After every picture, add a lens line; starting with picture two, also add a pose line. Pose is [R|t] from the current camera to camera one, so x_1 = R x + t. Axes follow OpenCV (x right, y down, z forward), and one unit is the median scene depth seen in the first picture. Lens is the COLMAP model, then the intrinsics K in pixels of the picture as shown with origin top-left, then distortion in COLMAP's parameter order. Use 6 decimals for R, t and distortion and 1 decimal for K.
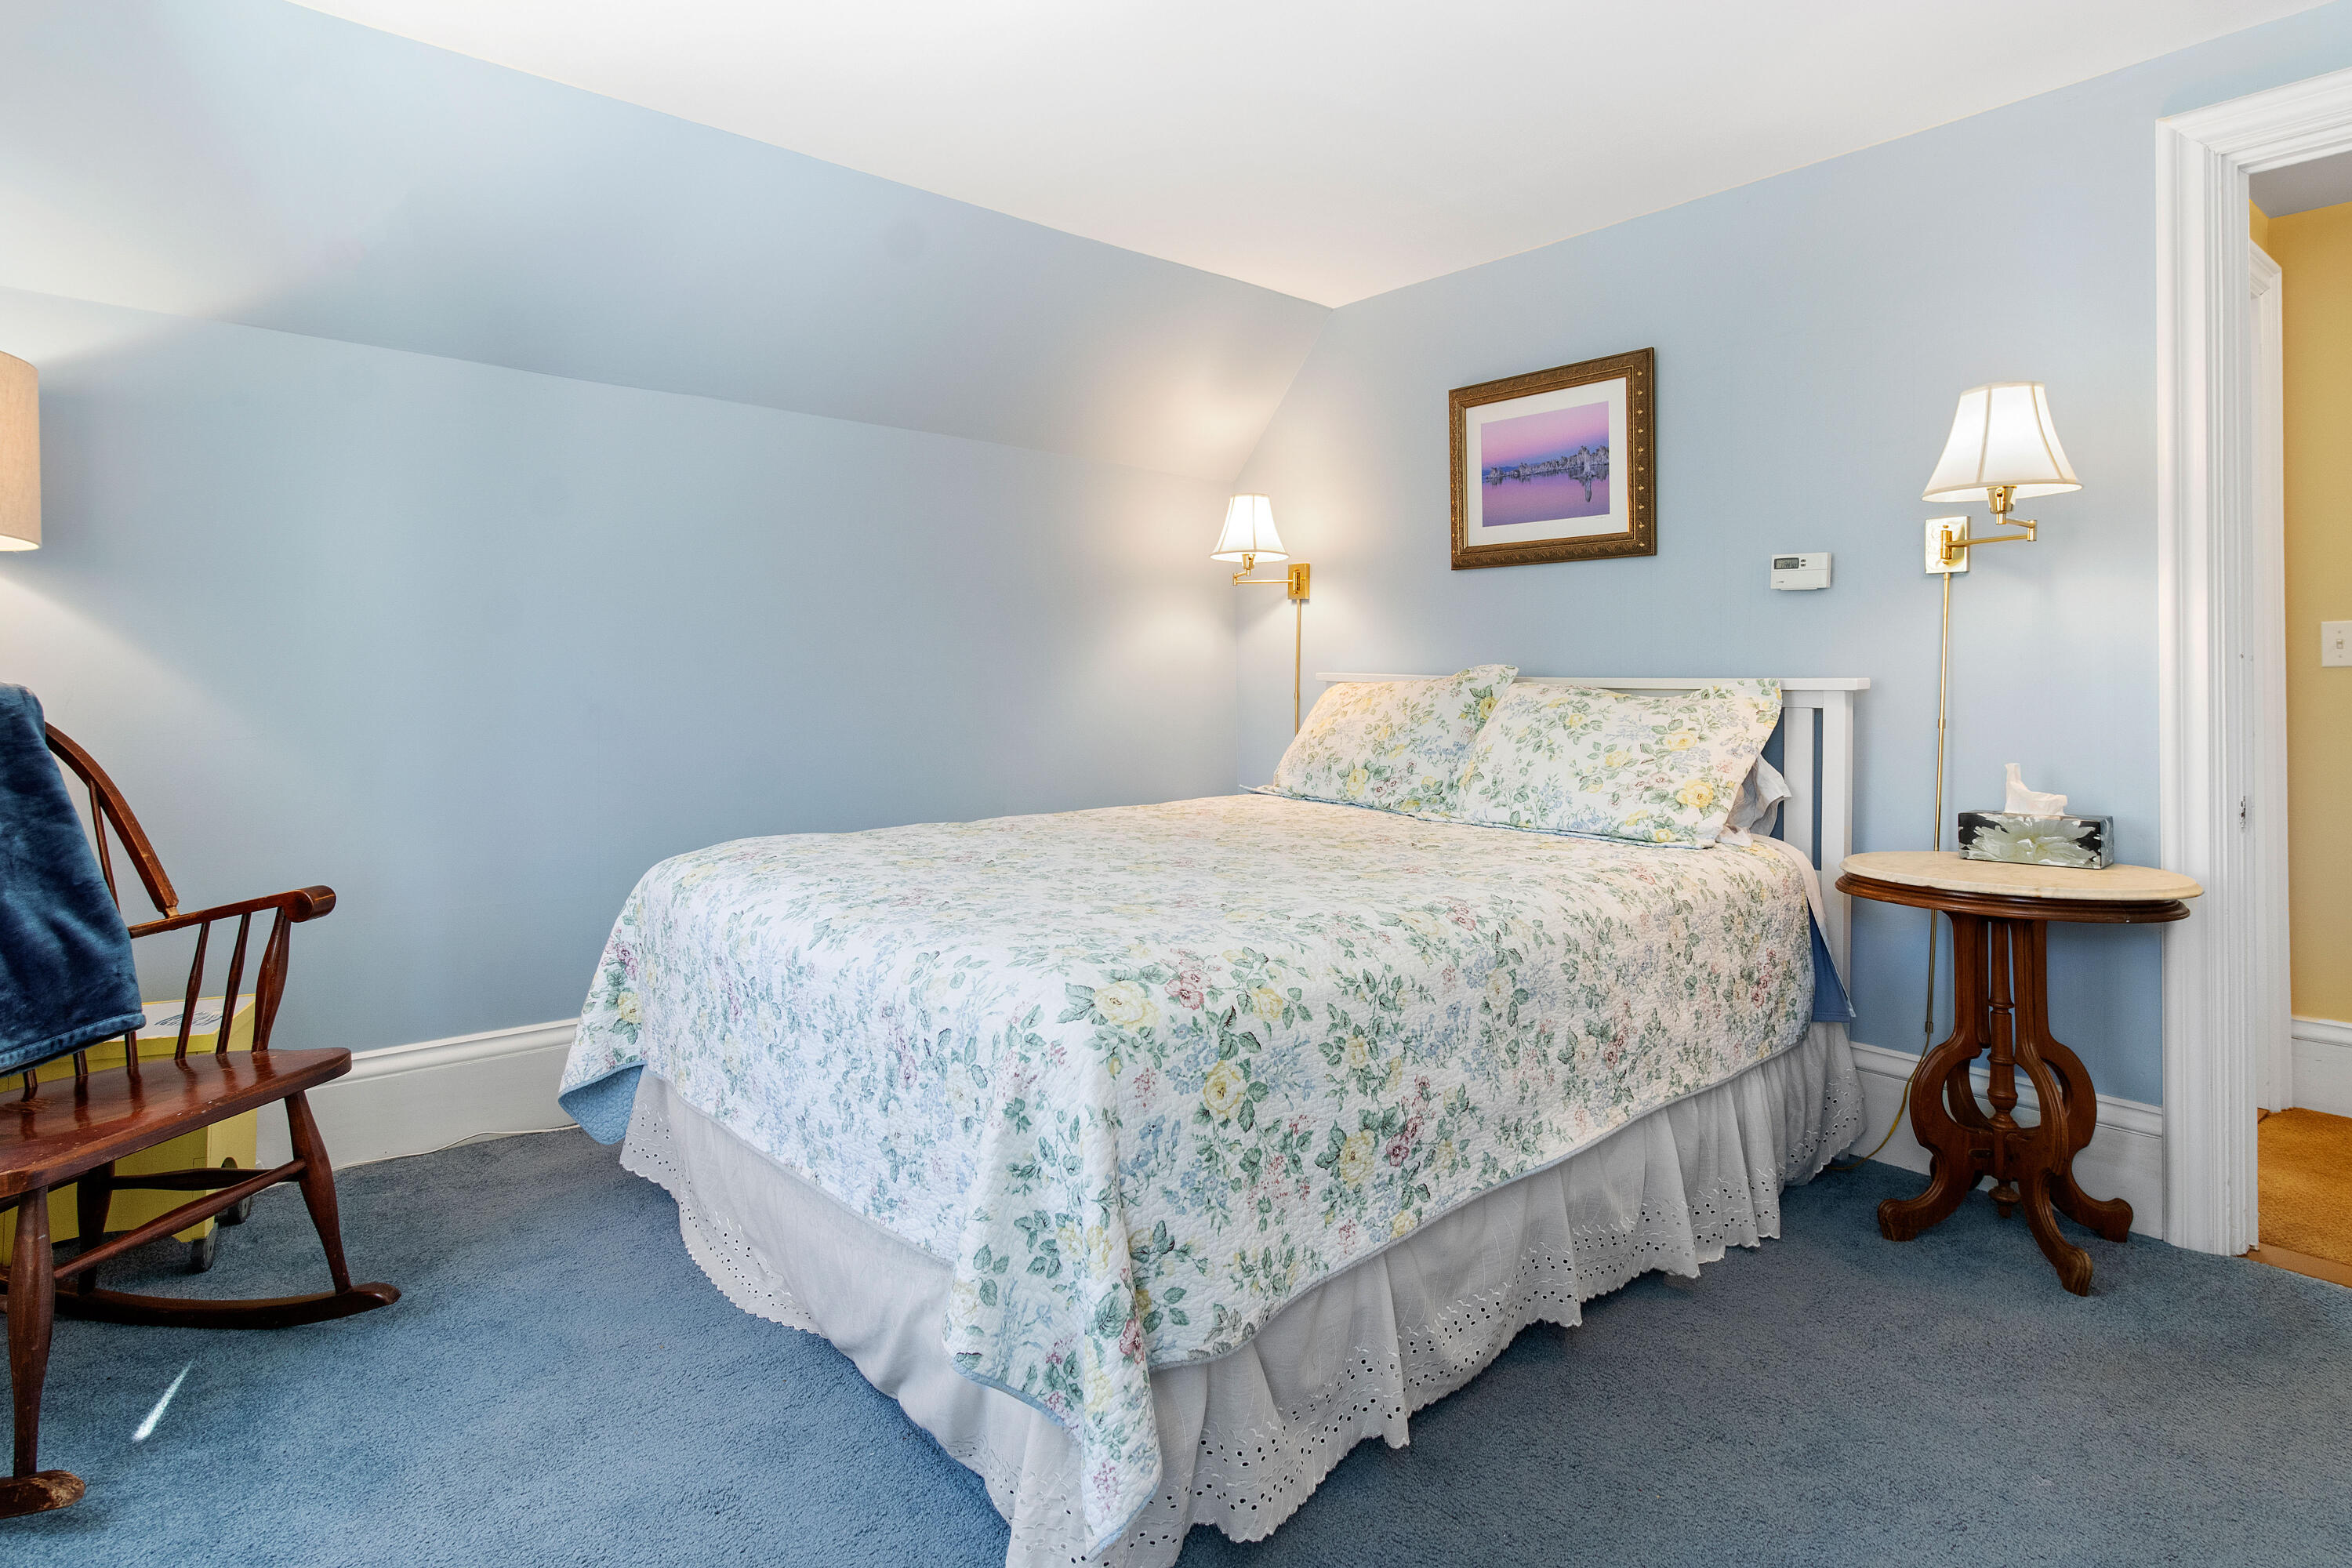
lens RADIAL K [[1271.5, 0, 1176.0], [0, 1271.5, 784.0], [0, 0, 1]] dist [0.001740, 0.000330]
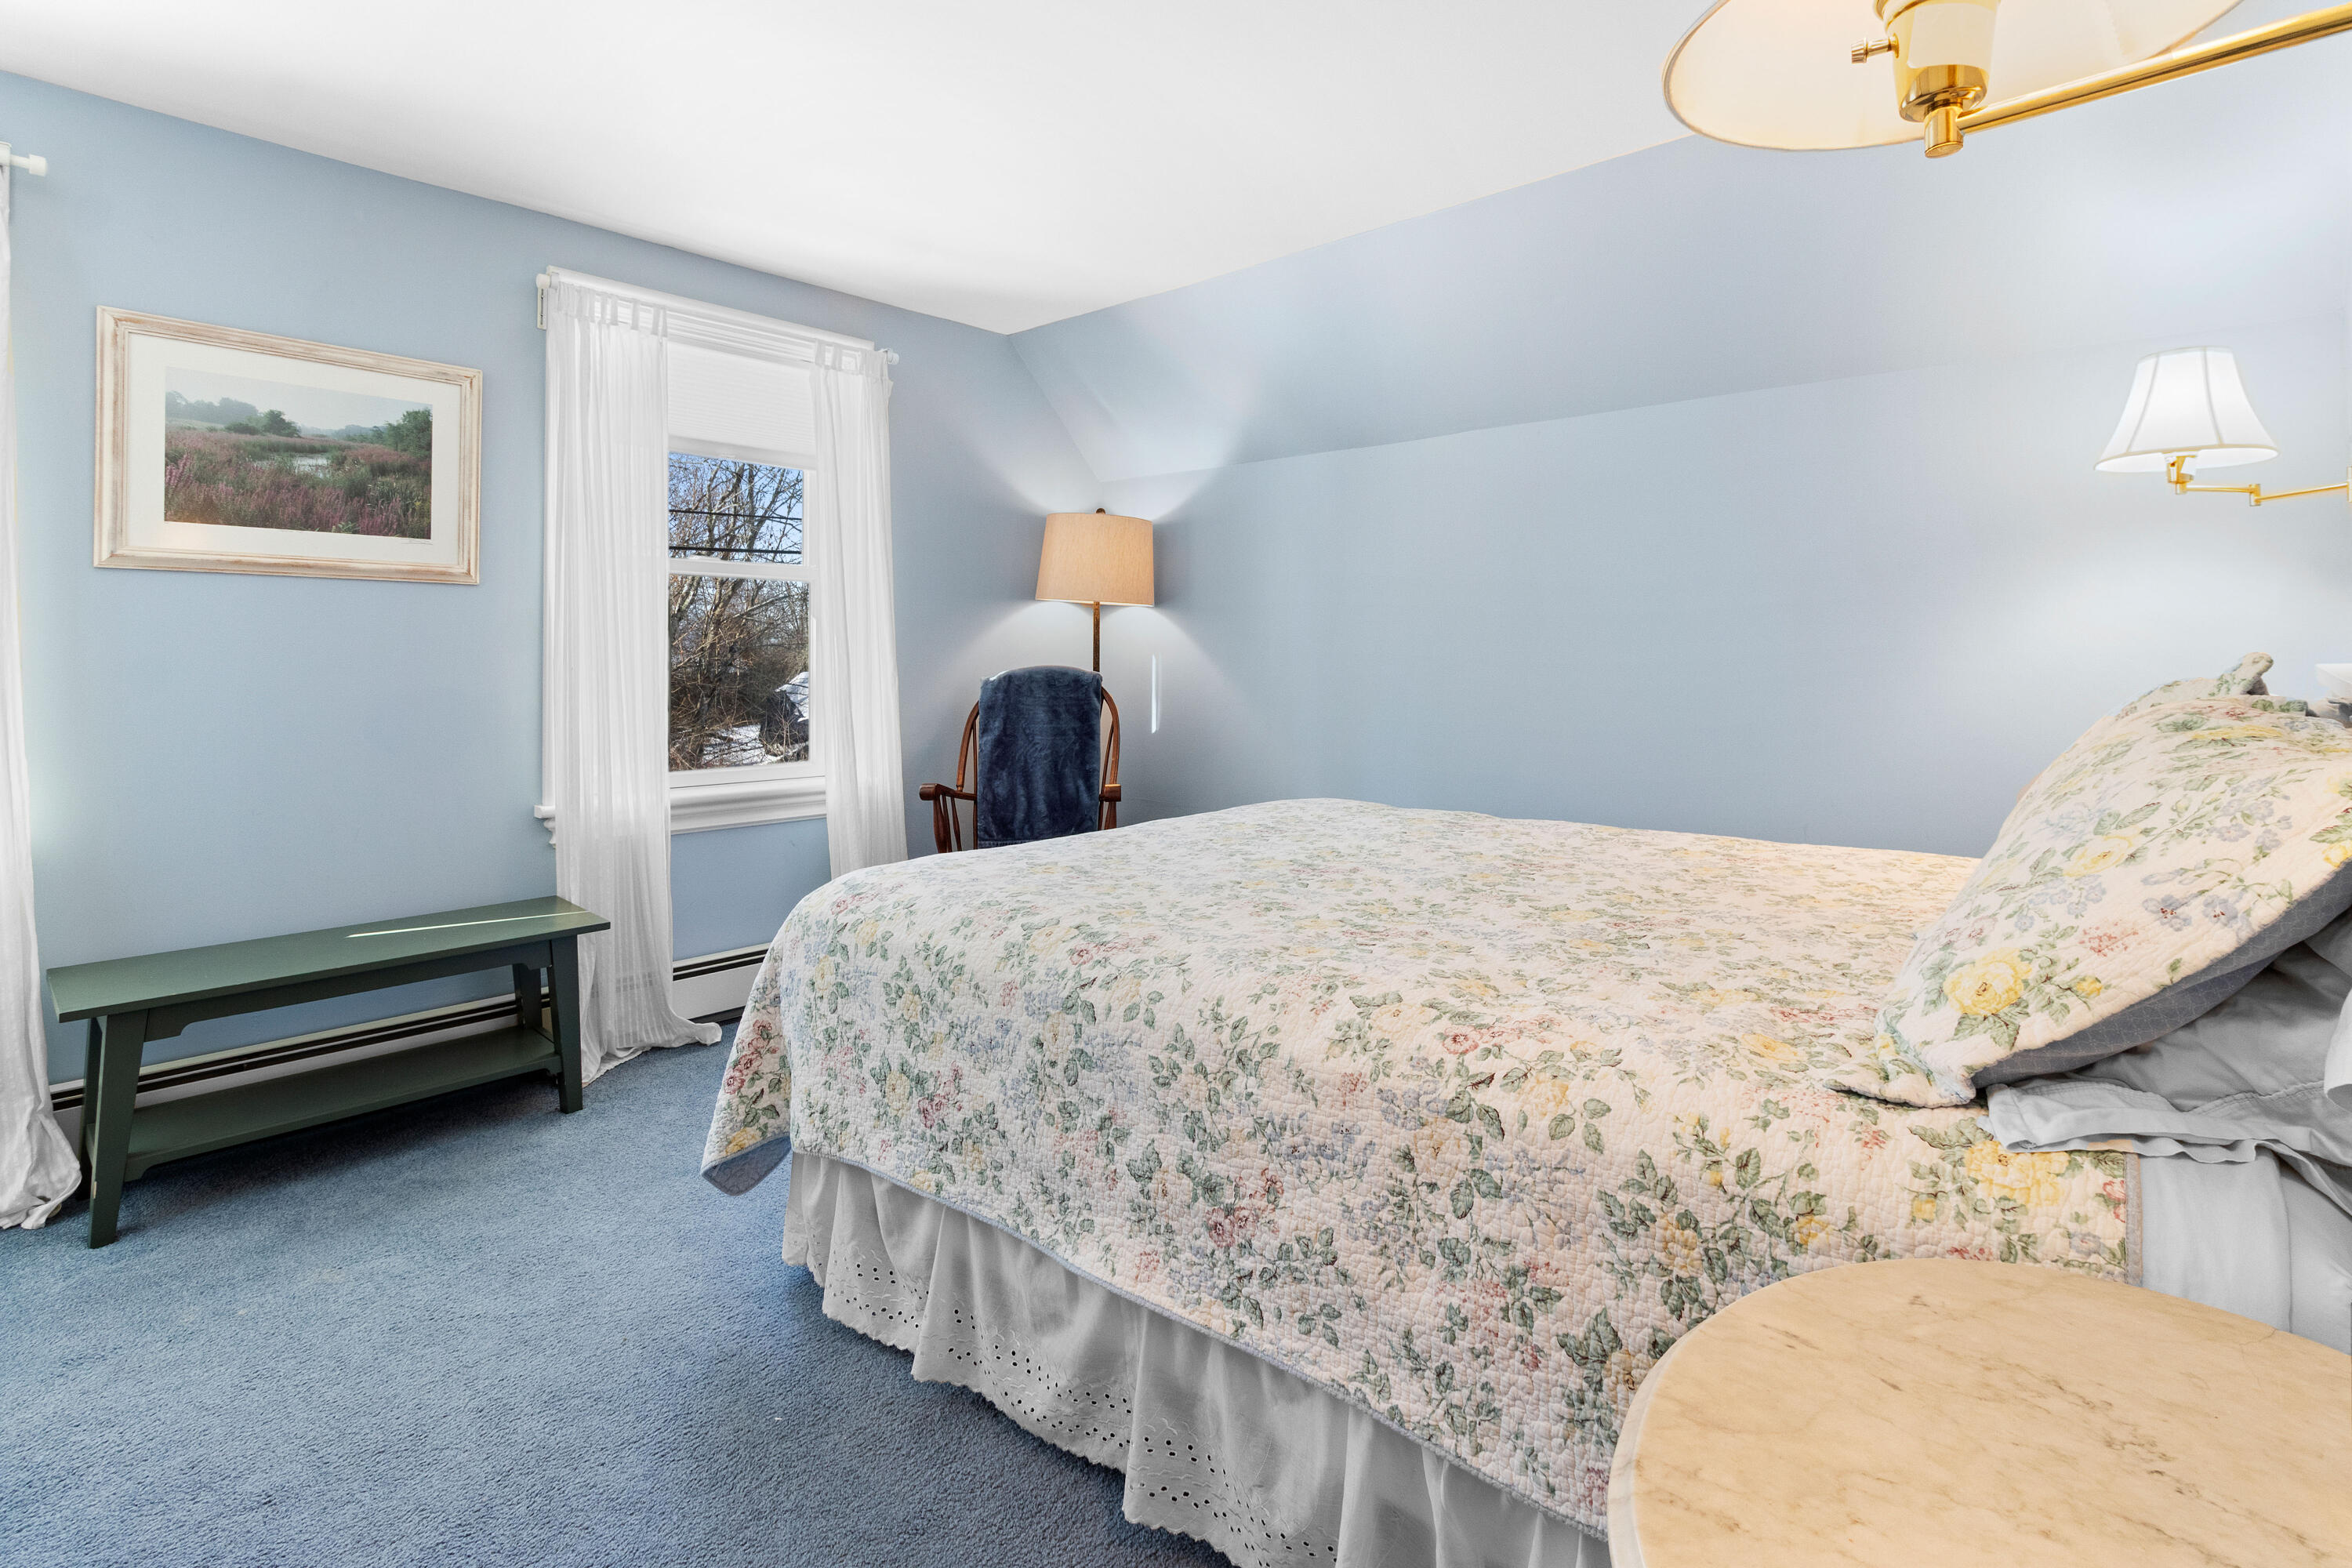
lens RADIAL K [[1099.6, 0, 1192.3], [0, 1099.6, 750.1], [0, 0, 1]] dist [-0.000308, 0.000404]
pose [[0.121479, 0.077768, -0.989543, 0.968502], [-0.079097, 0.994514, 0.068448, -0.093293], [0.989438, 0.069955, 0.126964, 0.938549]]
